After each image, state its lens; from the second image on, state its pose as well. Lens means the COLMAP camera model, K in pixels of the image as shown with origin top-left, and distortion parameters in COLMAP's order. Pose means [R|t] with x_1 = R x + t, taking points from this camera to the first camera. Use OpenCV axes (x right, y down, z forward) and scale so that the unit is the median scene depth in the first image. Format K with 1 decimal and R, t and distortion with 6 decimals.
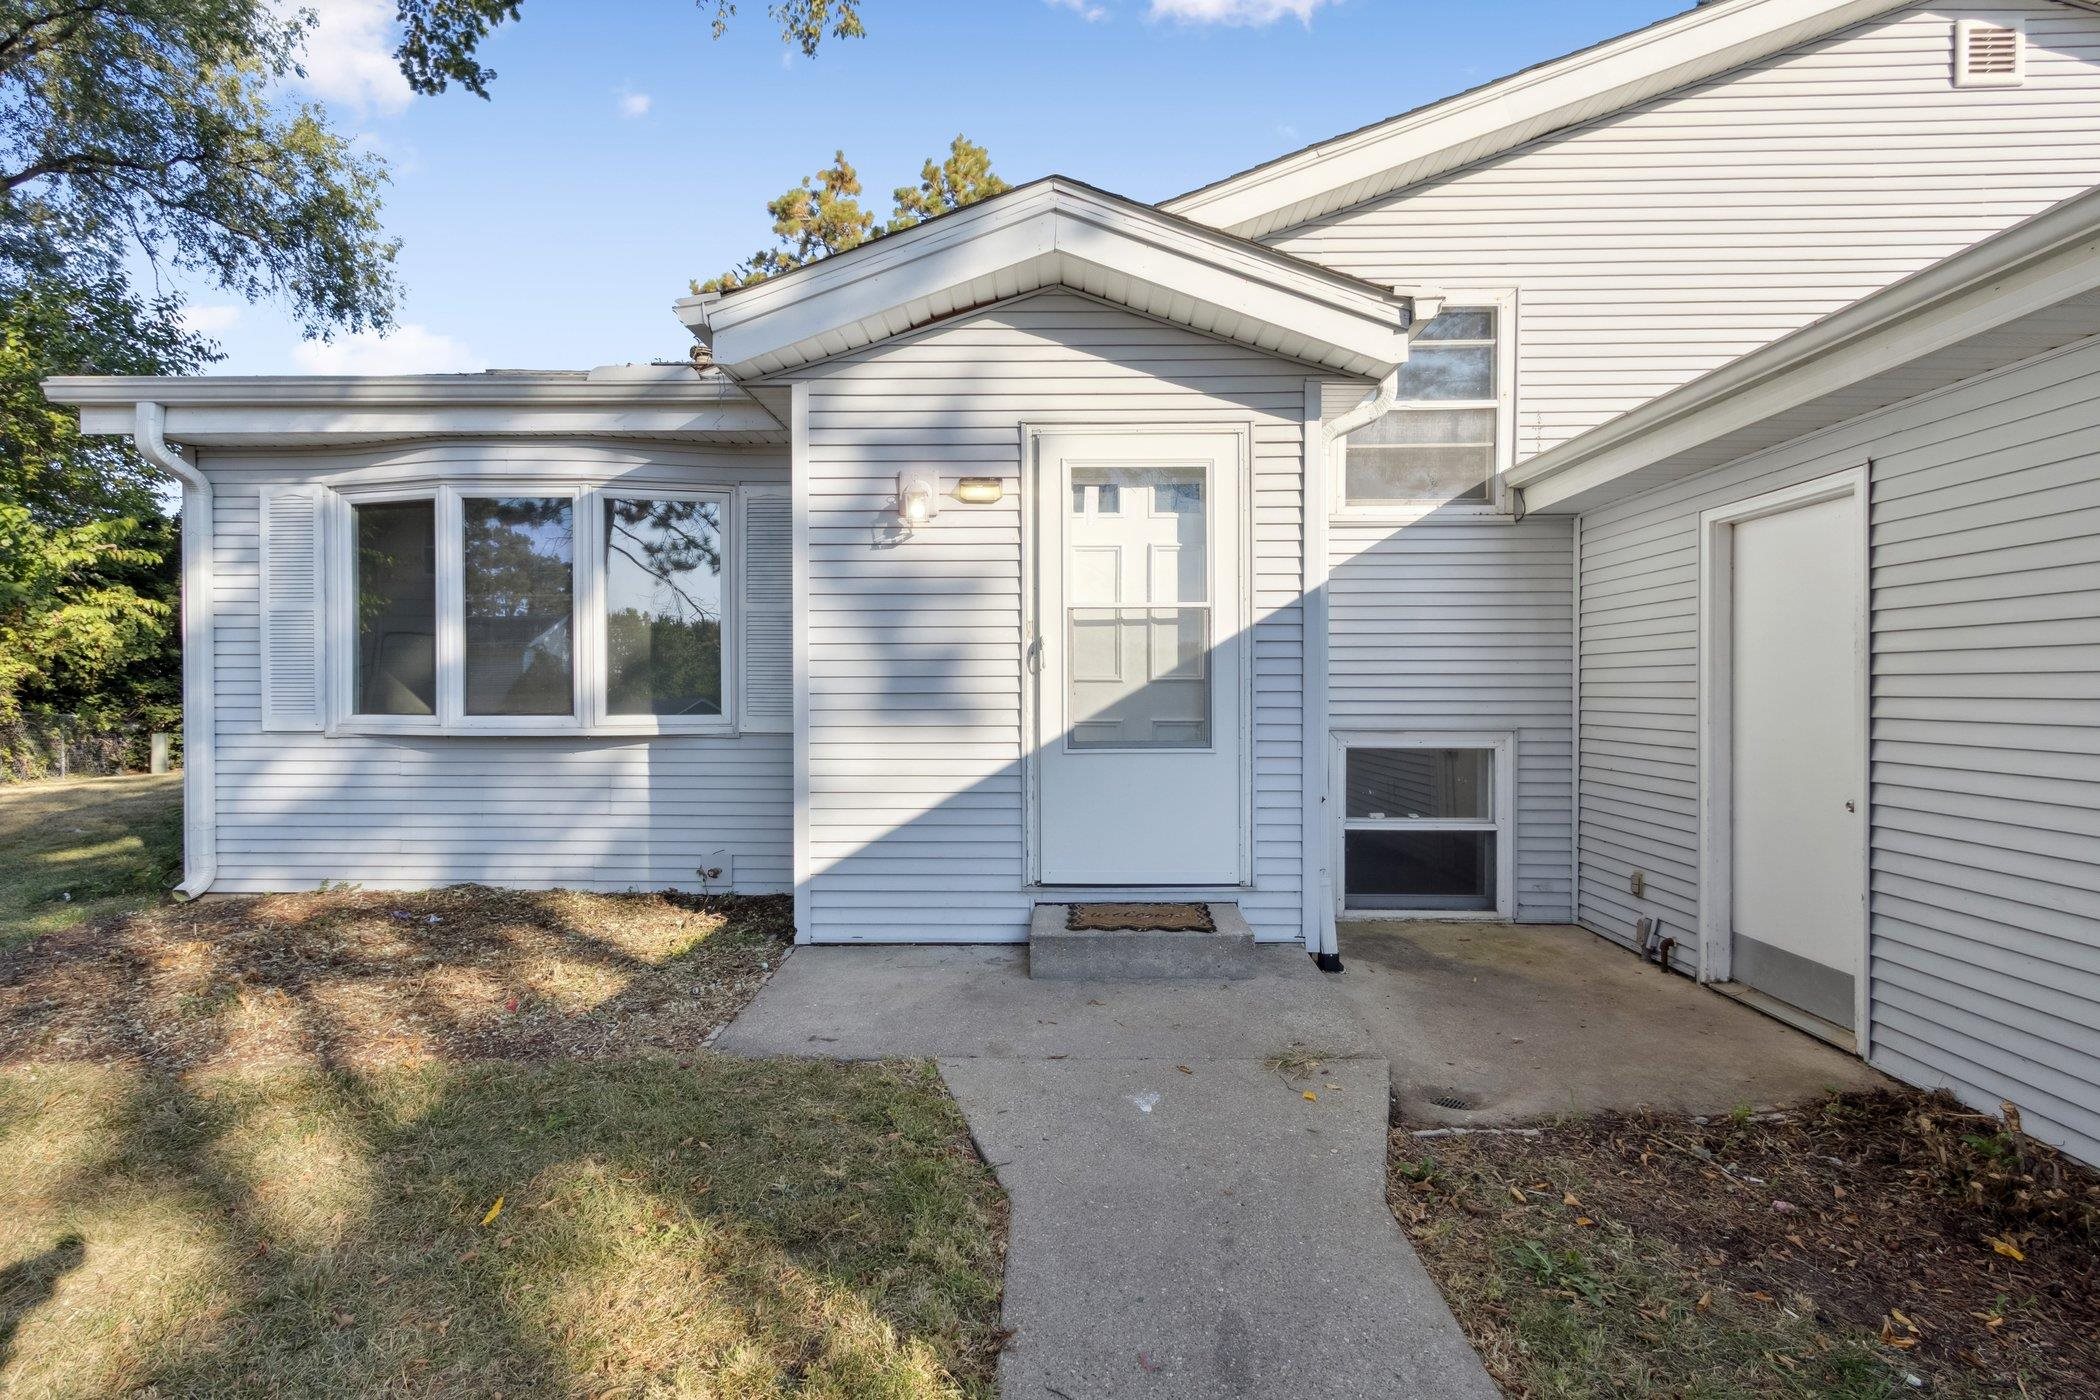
lens RADIAL K [[997.5, 0, 1041.1], [0, 997.5, 688.8], [0, 0, 1]] dist [0.010867, 0.001041]
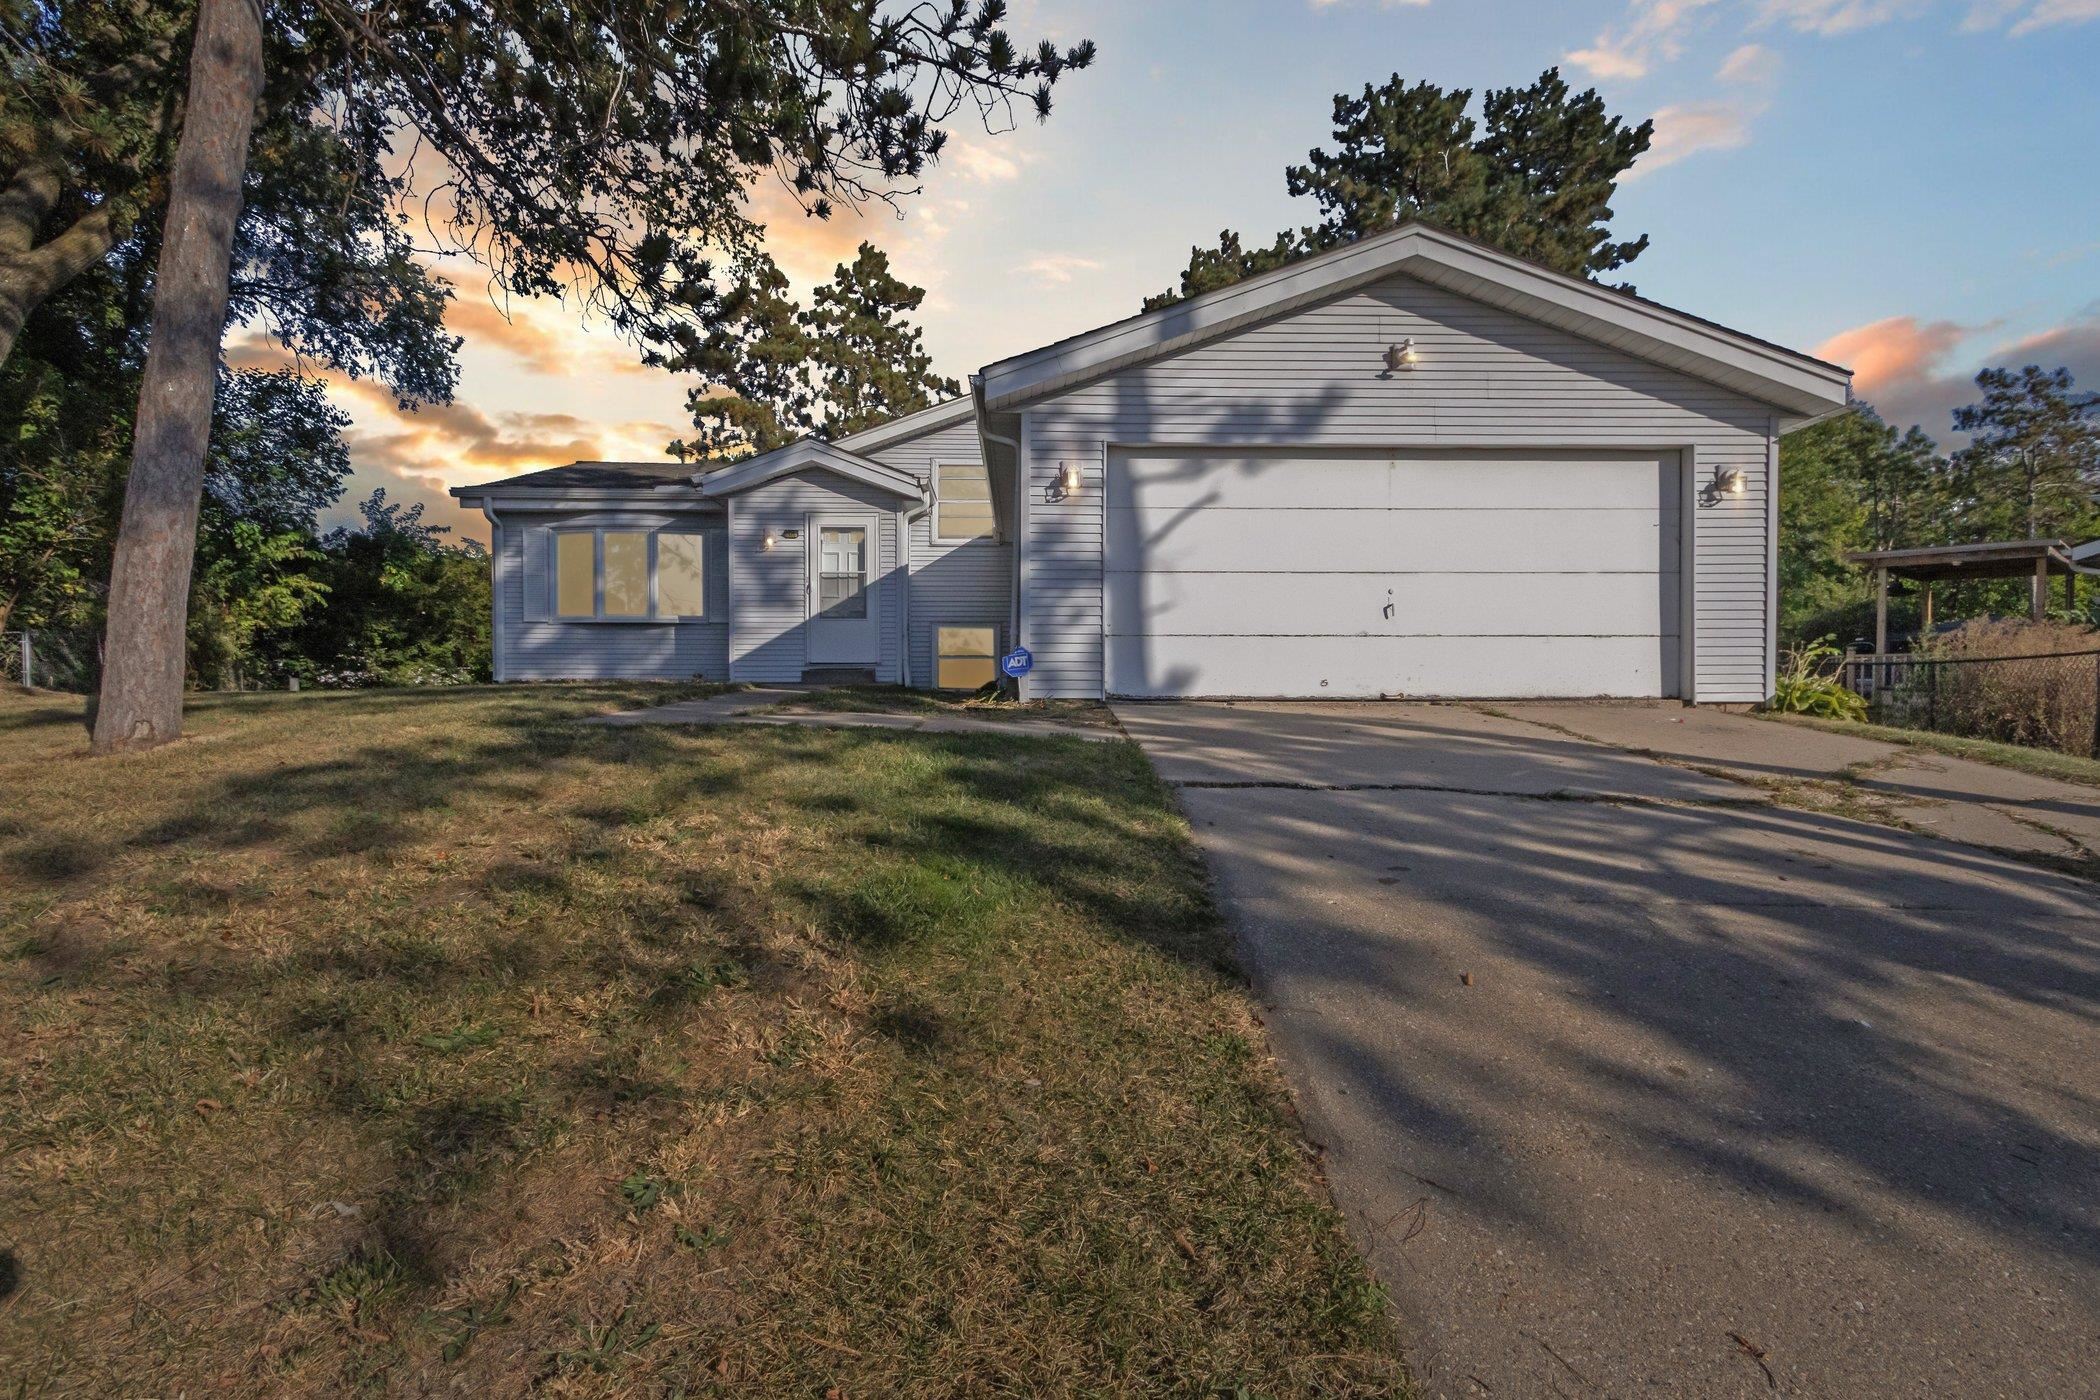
lens RADIAL K [[971.7, 0, 1038.4], [0, 971.7, 706.6], [0, 0, 1]] dist [0.007732, -0.002107]
pose [[0.998653, 0.002057, 0.051850, 0.441071], [-0.002662, 0.999929, 0.011604, 0.238130], [-0.051823, -0.011726, 0.998587, -1.643135]]
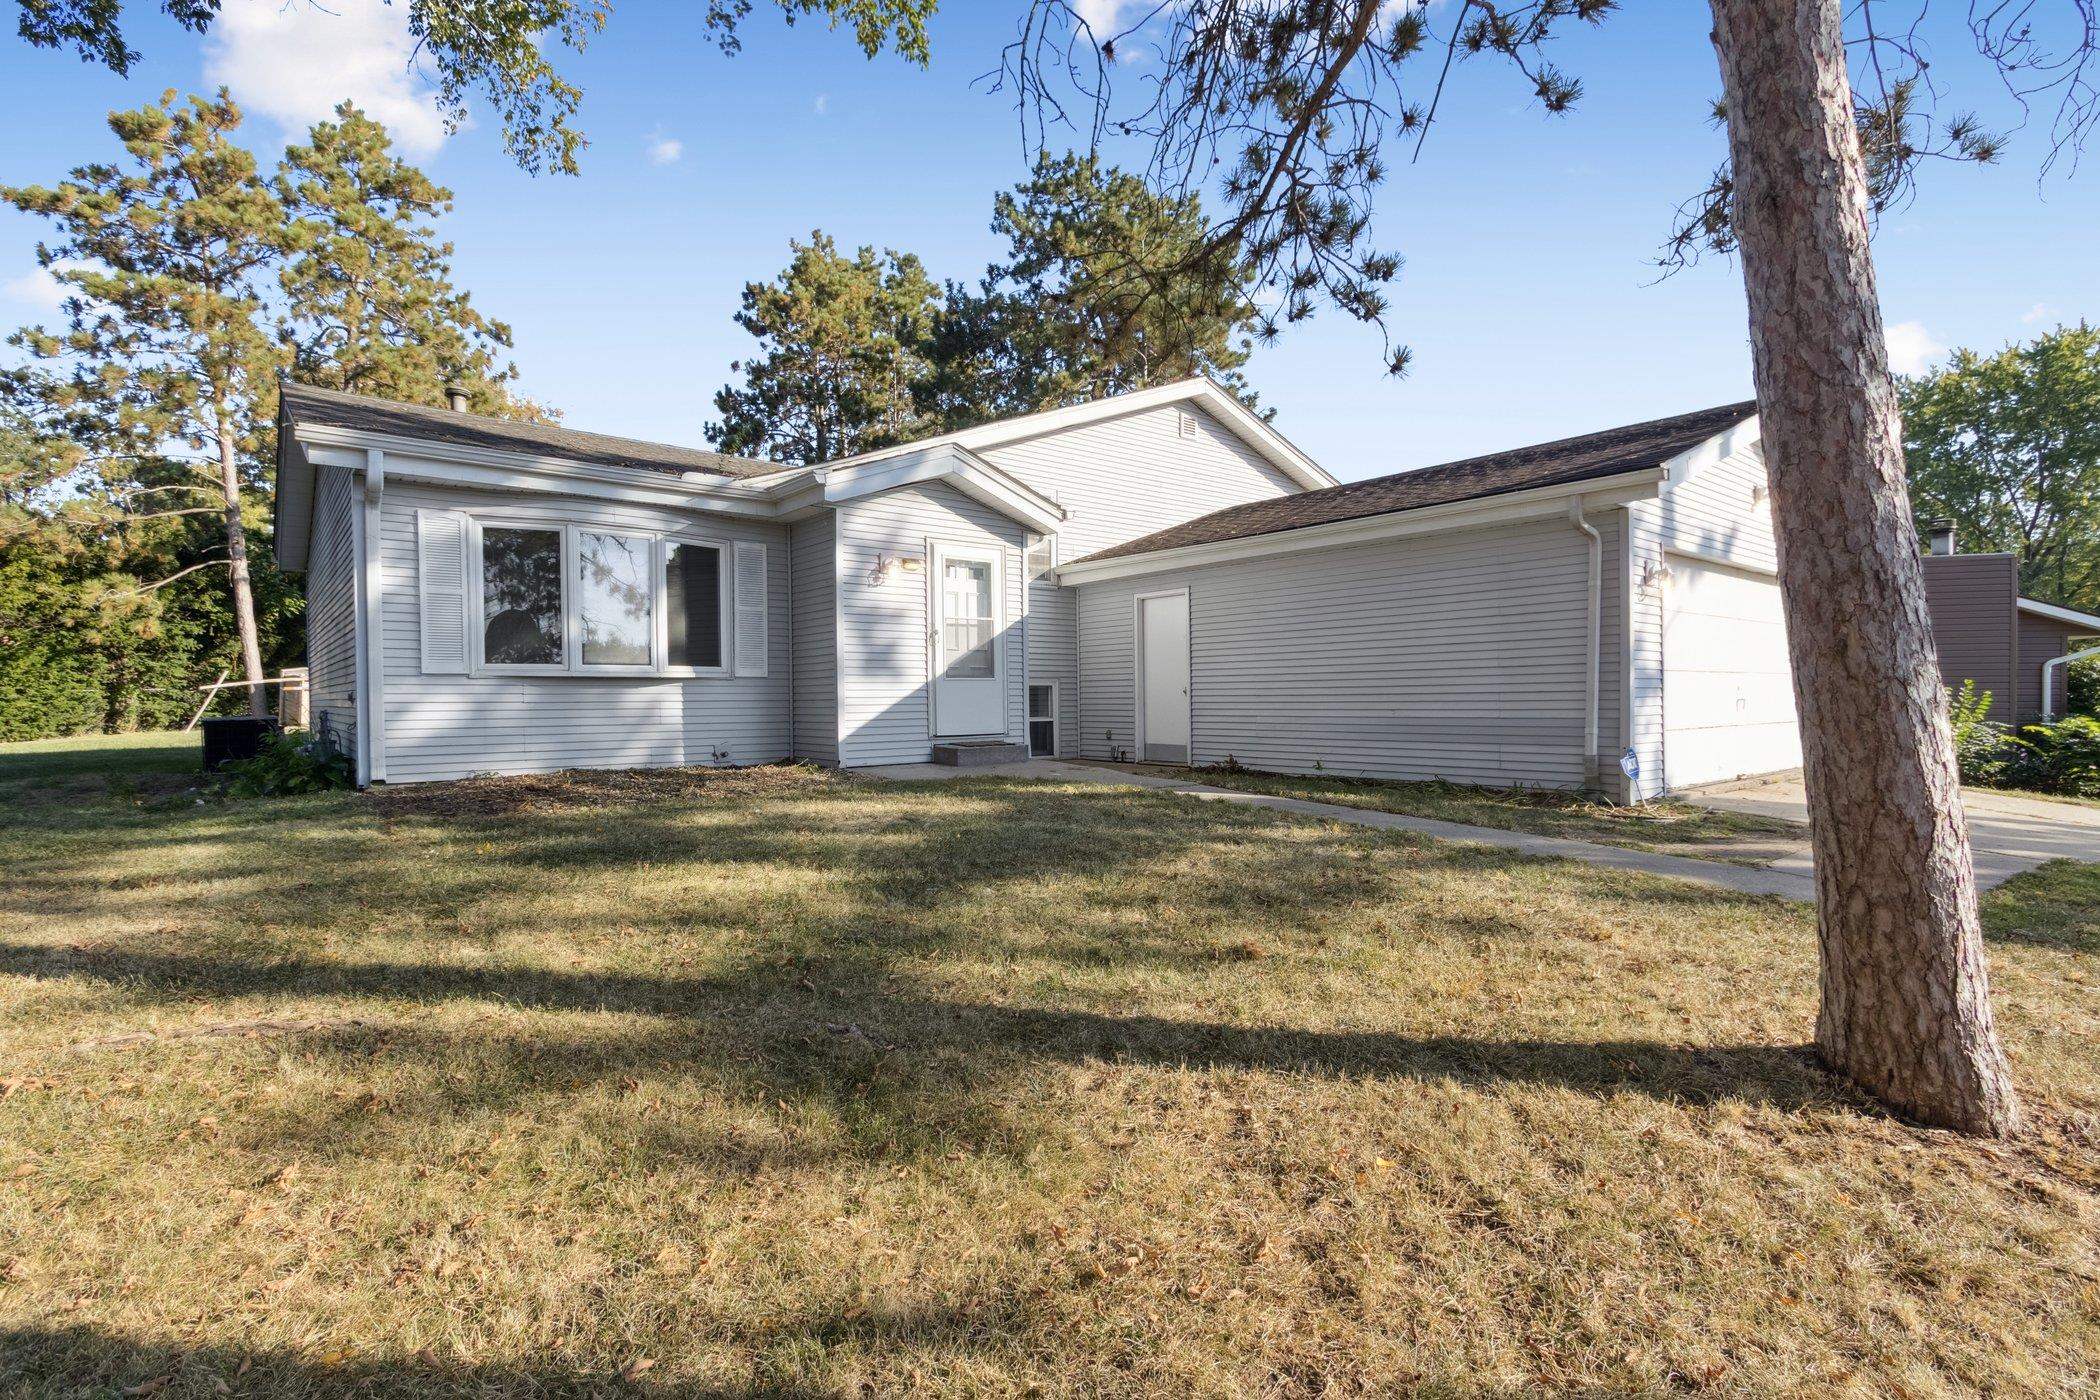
lens RADIAL K [[971.7, 0, 1049.5], [0, 971.7, 701.9], [0, 0, 1]] dist [0.007732, -0.002107]
pose [[0.760440, -0.007872, 0.649360, -1.023541], [0.007262, 0.999967, 0.003618, 0.087719], [-0.649367, 0.001965, 0.760472, -0.720436]]
